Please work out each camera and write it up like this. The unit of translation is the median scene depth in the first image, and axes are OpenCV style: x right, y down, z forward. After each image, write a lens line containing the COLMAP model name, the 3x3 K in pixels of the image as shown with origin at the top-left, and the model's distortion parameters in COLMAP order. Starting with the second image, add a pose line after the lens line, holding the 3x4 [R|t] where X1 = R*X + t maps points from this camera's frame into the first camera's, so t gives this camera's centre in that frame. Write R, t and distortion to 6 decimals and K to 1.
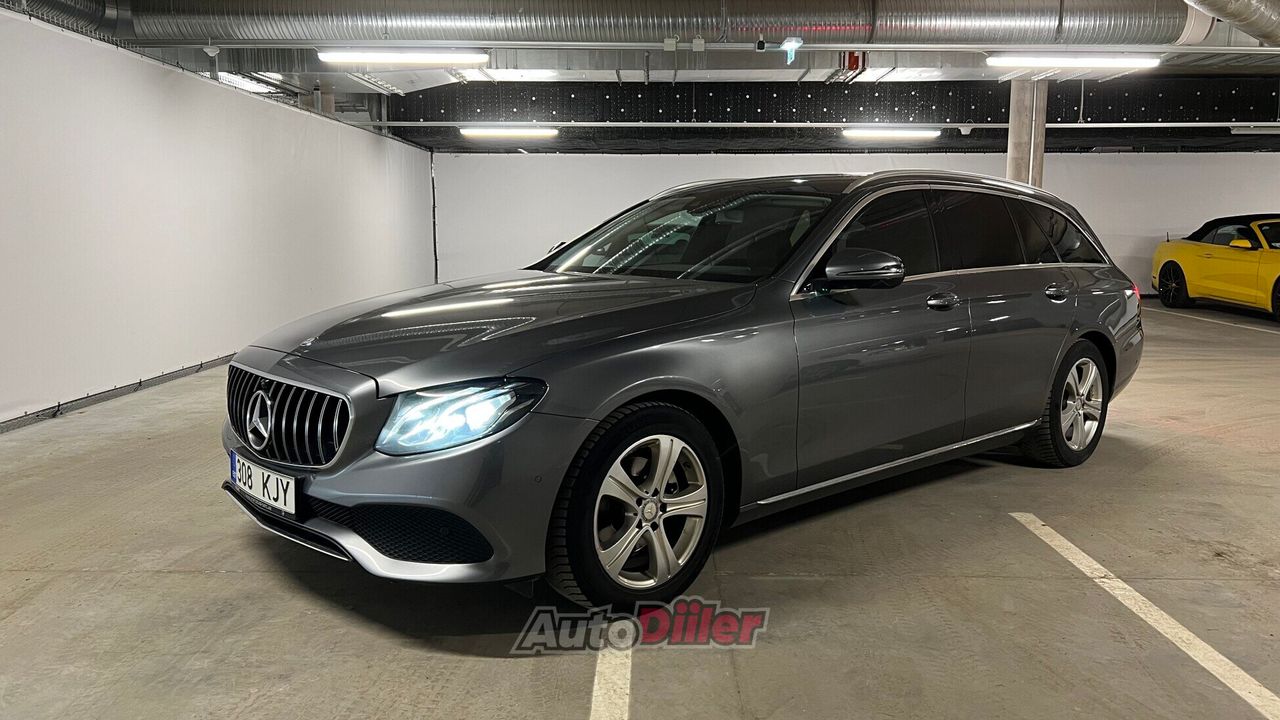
lens RADIAL K [[980.3, 0, 639.4], [0, 980.3, 342.0], [0, 0, 1]] dist [0.062283, -0.057816]
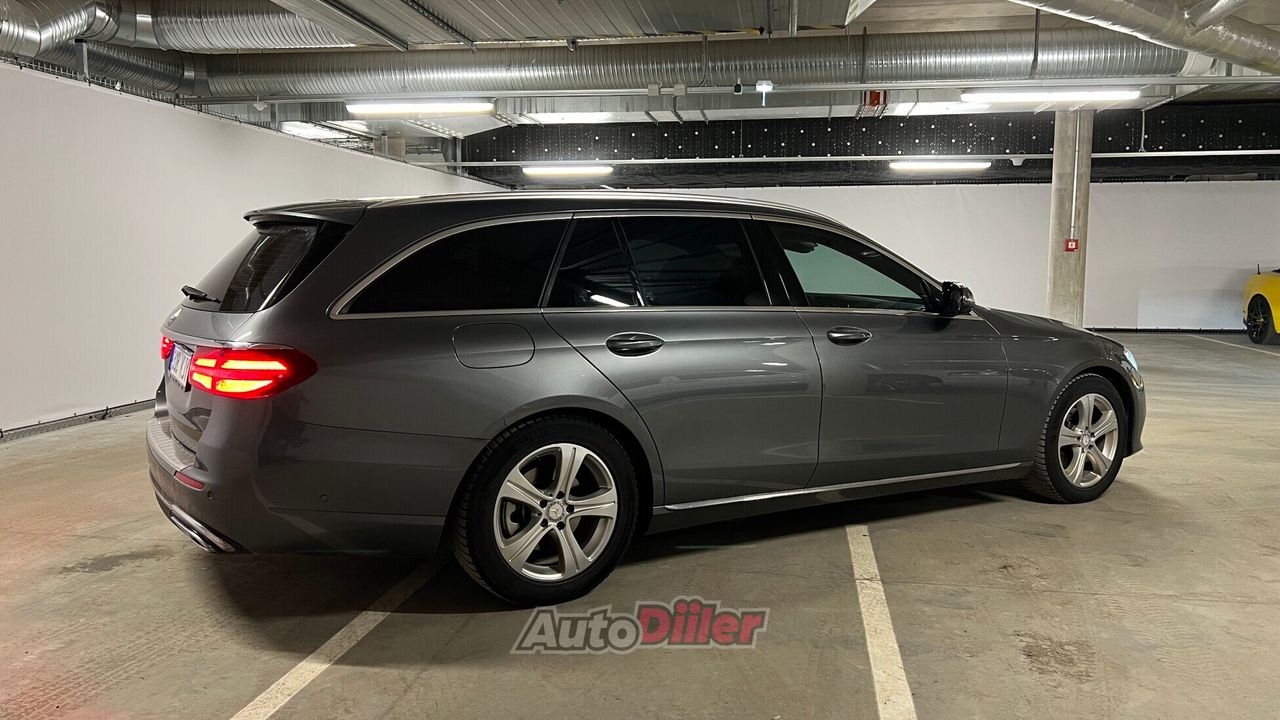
lens RADIAL K [[963.3, 0, 640.0], [0, 963.3, 360.0], [0, 0, 1]] dist [0.061519, -0.071974]
pose [[0.989794, 0.013437, -0.141872, 0.120817], [-0.015054, 0.999833, -0.010330, 0.004352], [0.141710, 0.012360, 0.989831, -0.035469]]
